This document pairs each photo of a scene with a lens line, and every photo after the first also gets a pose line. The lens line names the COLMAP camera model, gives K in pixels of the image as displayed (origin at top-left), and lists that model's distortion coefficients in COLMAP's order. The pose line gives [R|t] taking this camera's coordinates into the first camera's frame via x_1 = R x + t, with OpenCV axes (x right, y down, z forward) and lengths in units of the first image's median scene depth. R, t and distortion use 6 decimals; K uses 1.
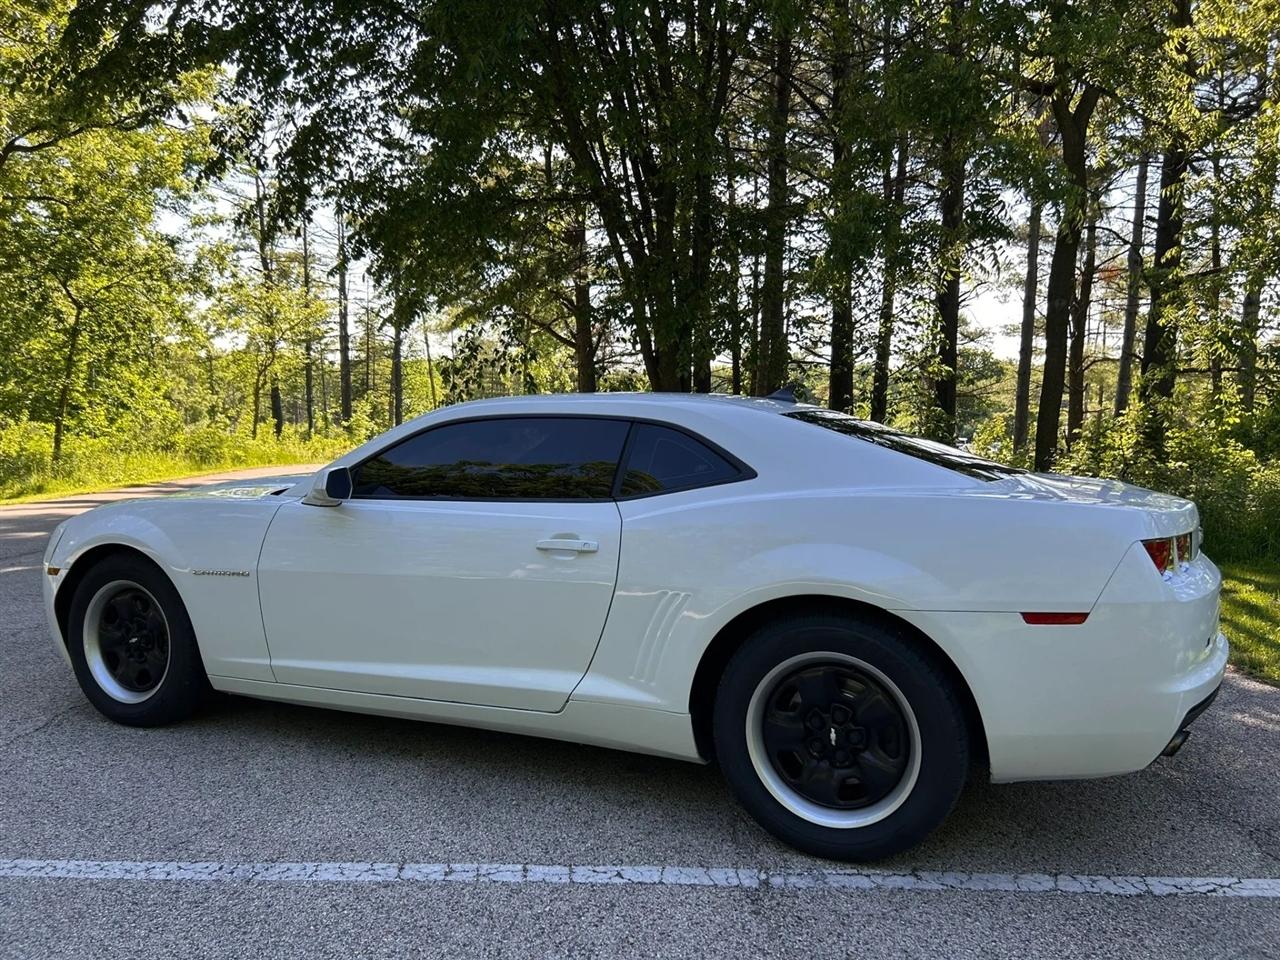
lens RADIAL K [[960.2, 0, 640.2], [0, 960.2, 489.3], [0, 0, 1]] dist [0.044096, -0.046846]
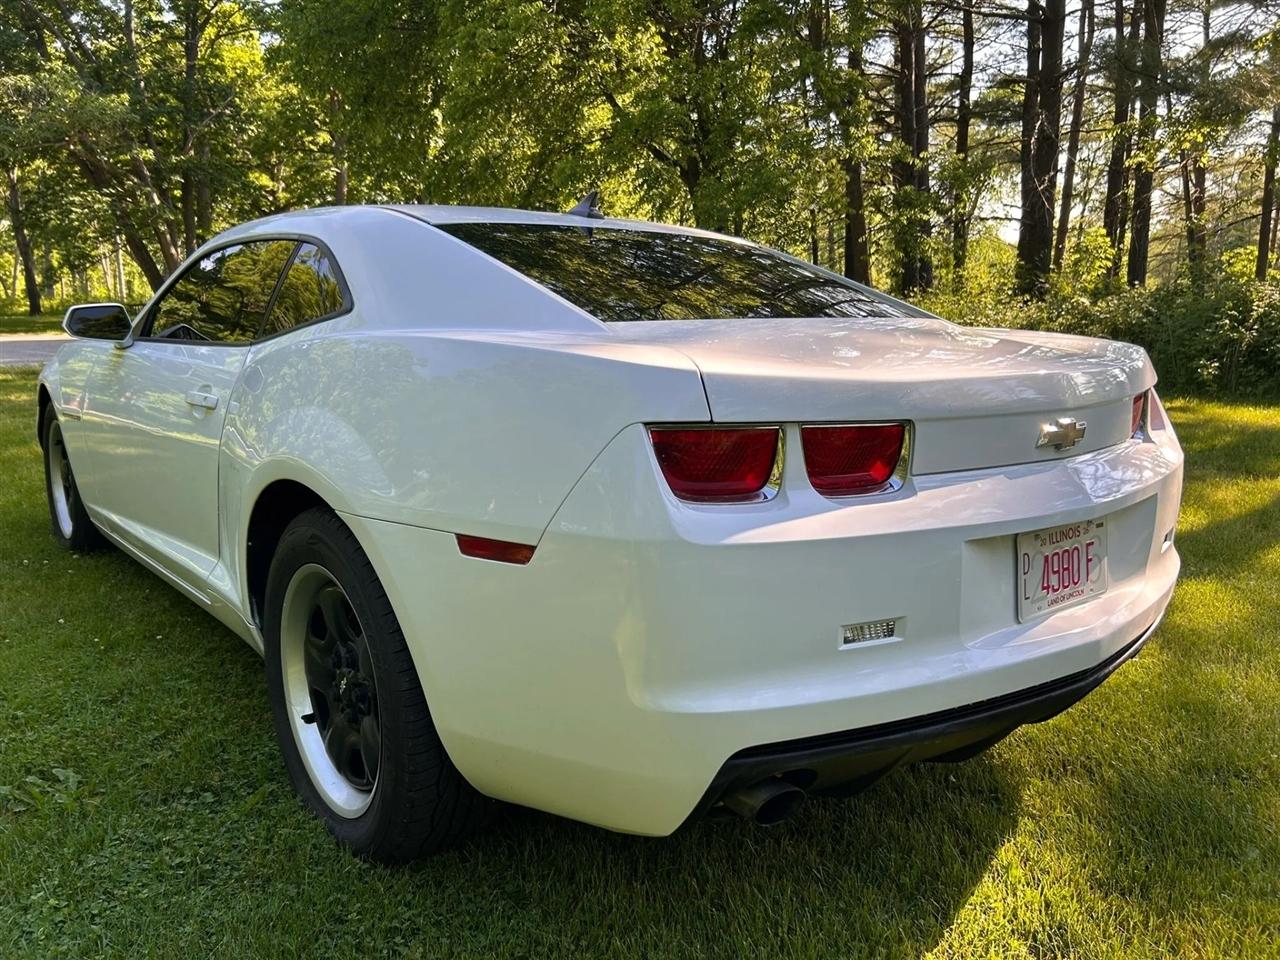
lens RADIAL K [[960.2, 0, 645.6], [0, 960.2, 482.2], [0, 0, 1]] dist [0.044096, -0.046846]
pose [[0.897474, 0.081796, -0.433416, 0.623755], [-0.032501, 0.992246, 0.119961, 0.018721], [0.439868, -0.093576, 0.893174, 0.443412]]
